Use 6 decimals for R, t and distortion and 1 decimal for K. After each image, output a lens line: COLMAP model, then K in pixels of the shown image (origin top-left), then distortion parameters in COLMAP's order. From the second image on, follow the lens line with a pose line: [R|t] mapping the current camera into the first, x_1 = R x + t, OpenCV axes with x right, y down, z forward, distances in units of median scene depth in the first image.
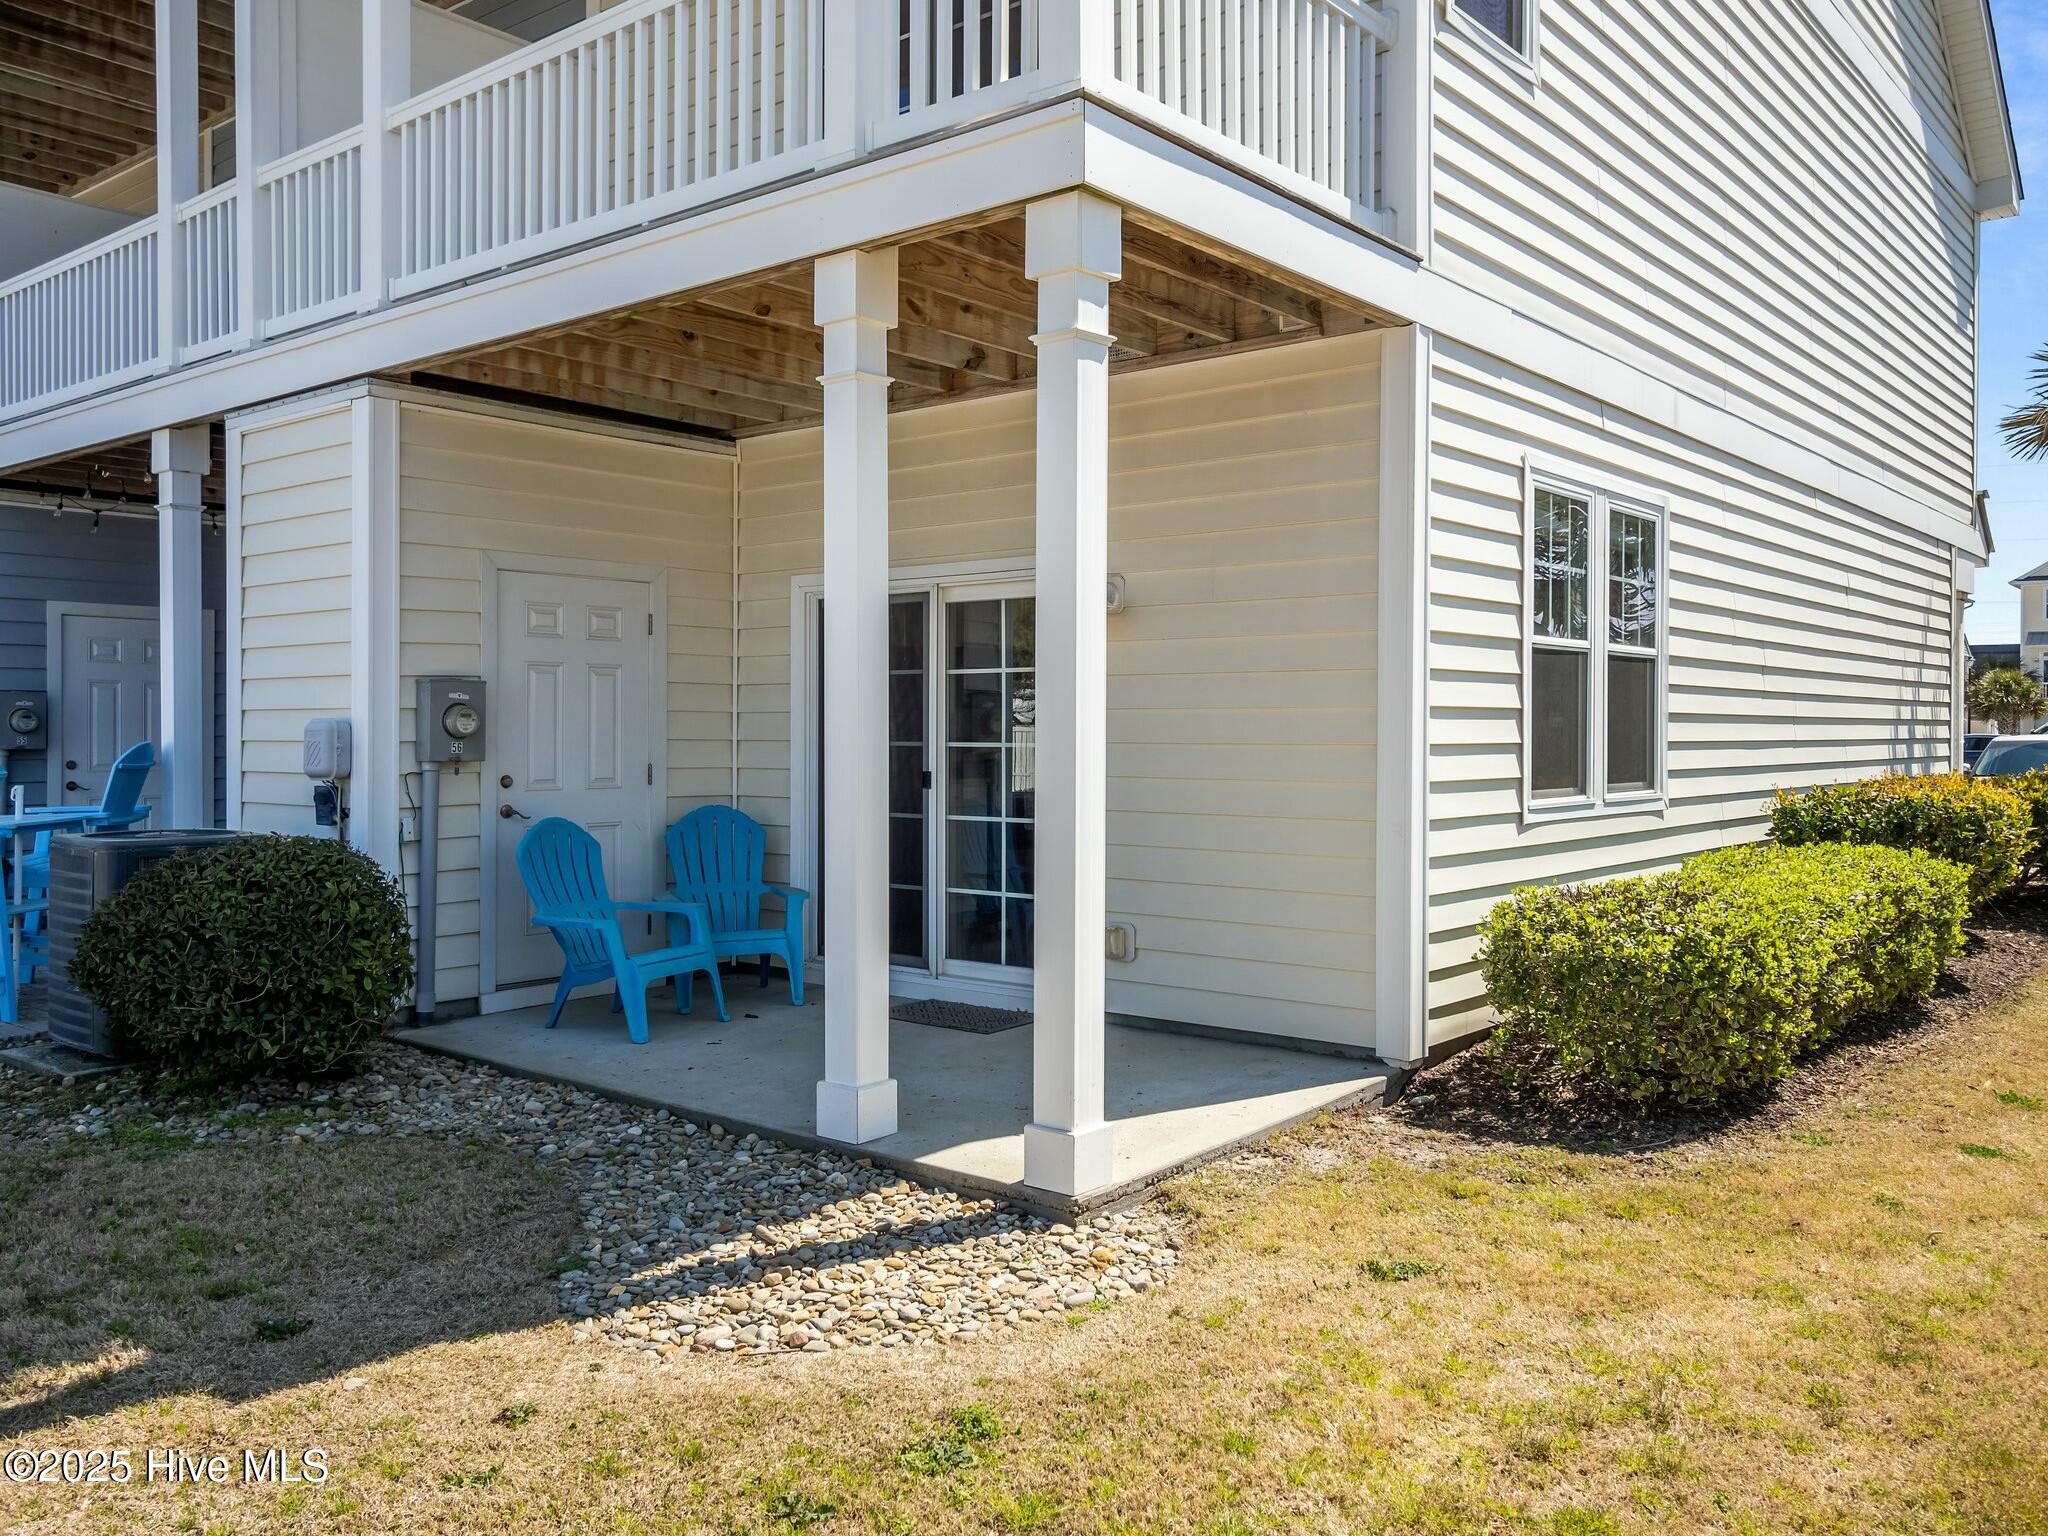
lens RADIAL K [[1634.9, 0, 1025.2], [0, 1634.9, 756.4], [0, 0, 1]] dist [-0.002256, 0.022113]
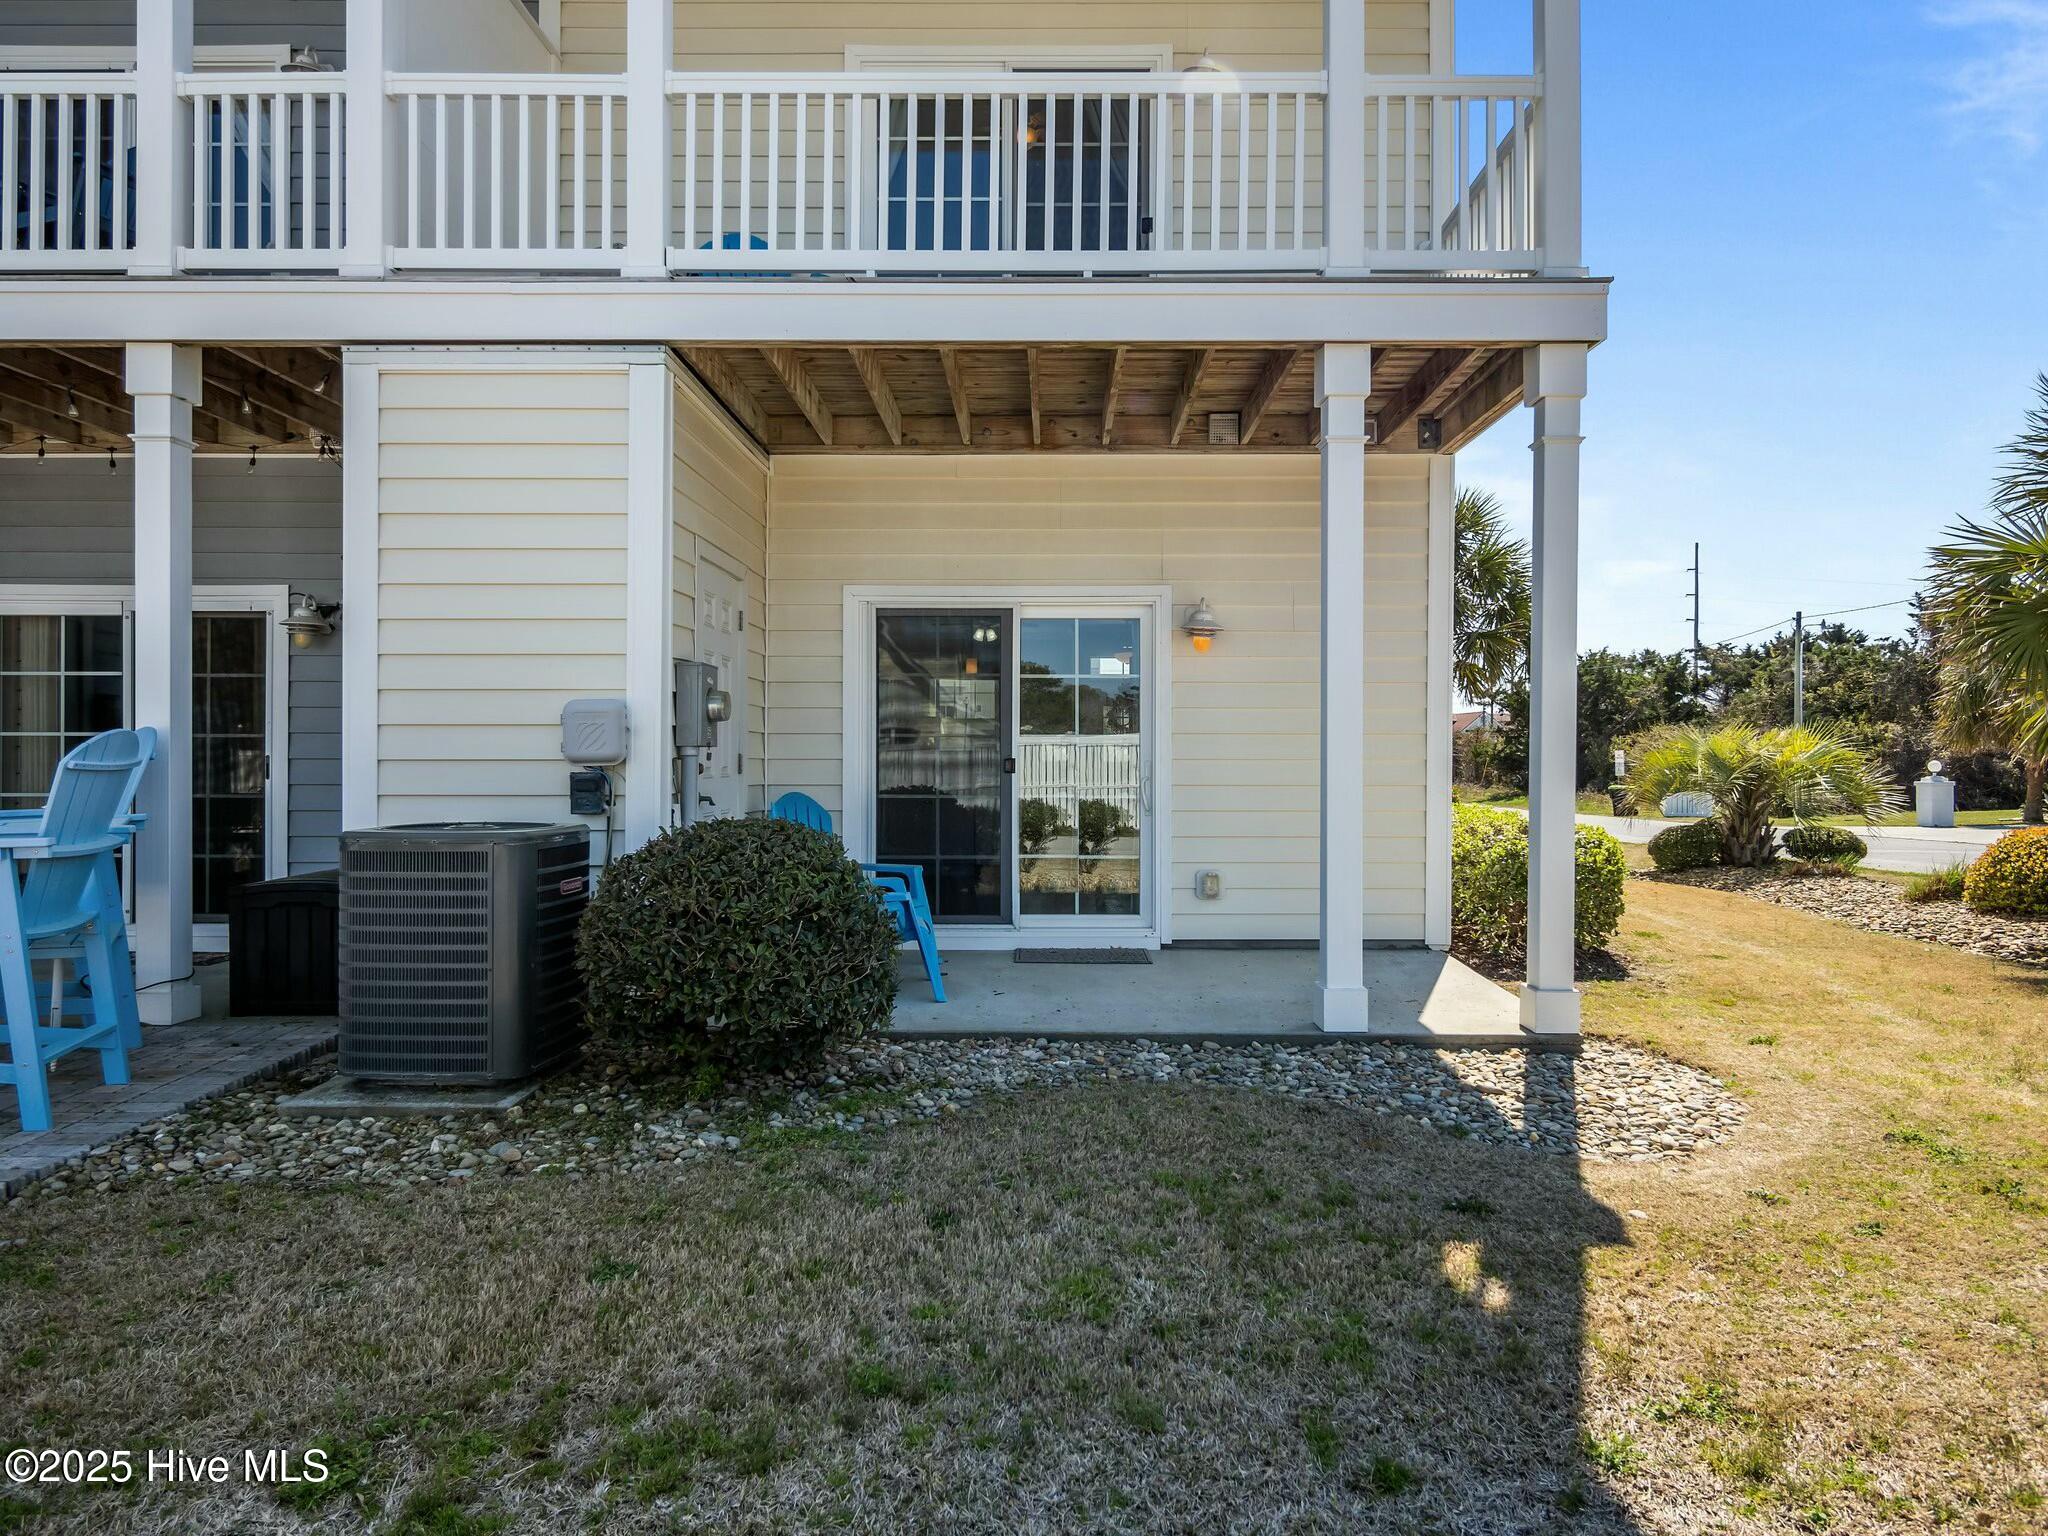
lens RADIAL K [[1318.2, 0, 1027.0], [0, 1318.2, 767.7], [0, 0, 1]] dist [-0.003448, -0.000281]
pose [[0.775966, -0.008724, 0.630715, -0.710488], [0.014882, 0.999879, -0.004479, 0.022758], [-0.630599, 0.012862, 0.776002, 0.263644]]
